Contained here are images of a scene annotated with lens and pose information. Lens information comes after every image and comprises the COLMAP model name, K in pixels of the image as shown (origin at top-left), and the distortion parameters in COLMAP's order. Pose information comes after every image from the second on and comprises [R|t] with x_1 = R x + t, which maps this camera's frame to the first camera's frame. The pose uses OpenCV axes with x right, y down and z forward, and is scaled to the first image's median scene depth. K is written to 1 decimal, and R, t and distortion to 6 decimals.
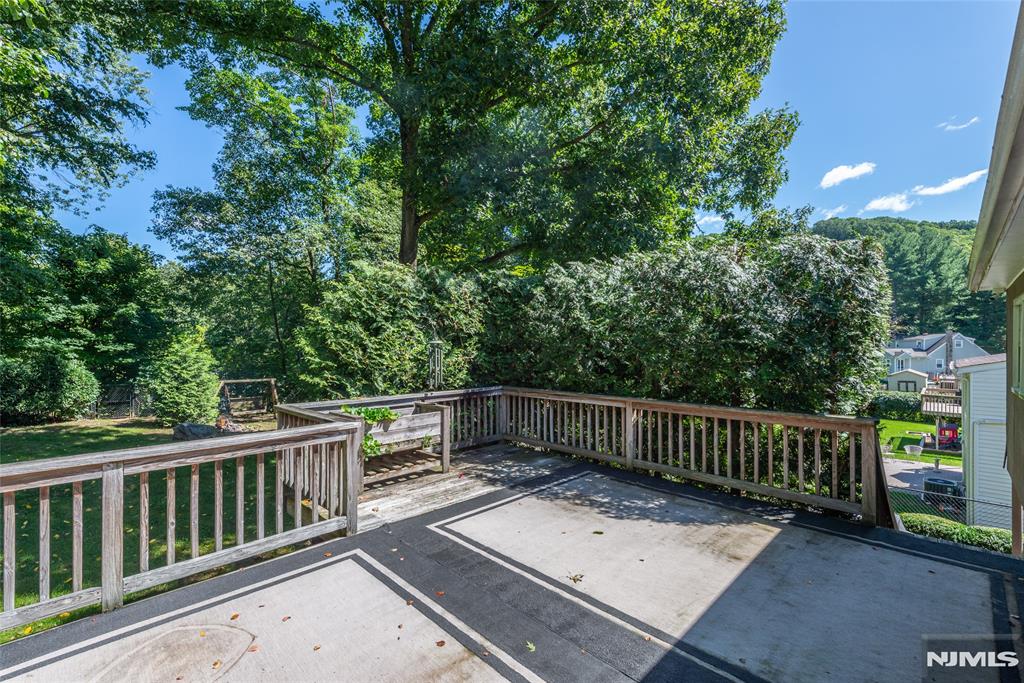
lens RADIAL K [[437.2, 0, 513.2], [0, 437.2, 347.6], [0, 0, 1]] dist [0.001954, -0.004172]
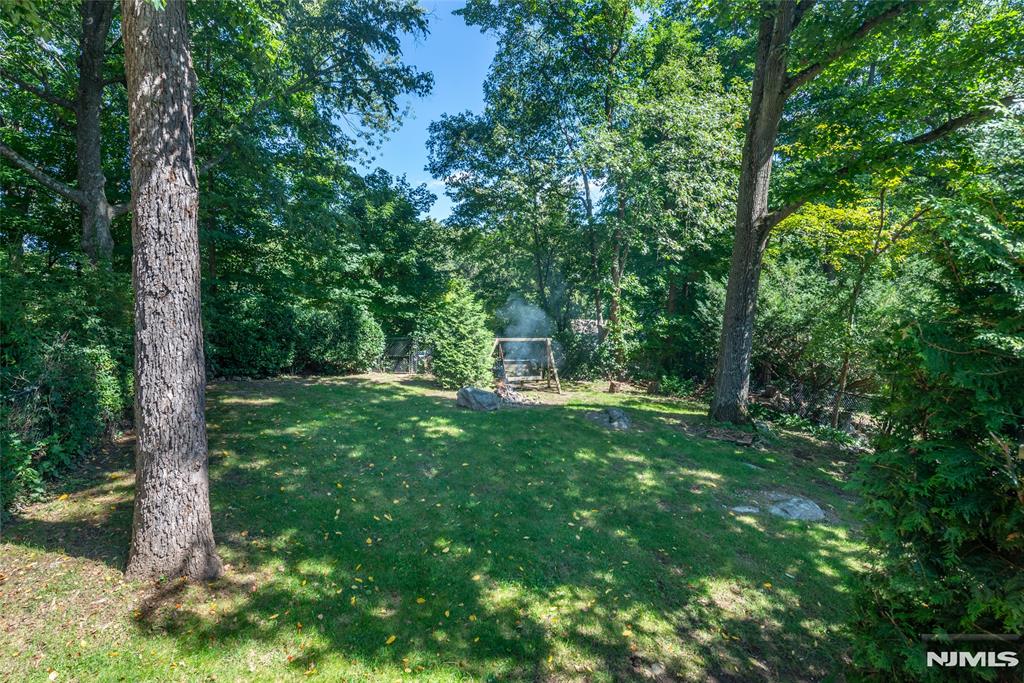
lens RADIAL K [[569.6, 0, 512.0], [0, 569.6, 341.5], [0, 0, 1]] dist [-0.001847, -0.000240]
pose [[0.862617, 0.041830, -0.504125, -0.089163], [-0.008949, 0.997681, 0.067471, 0.007934], [0.505778, -0.053690, 0.860991, 0.075337]]
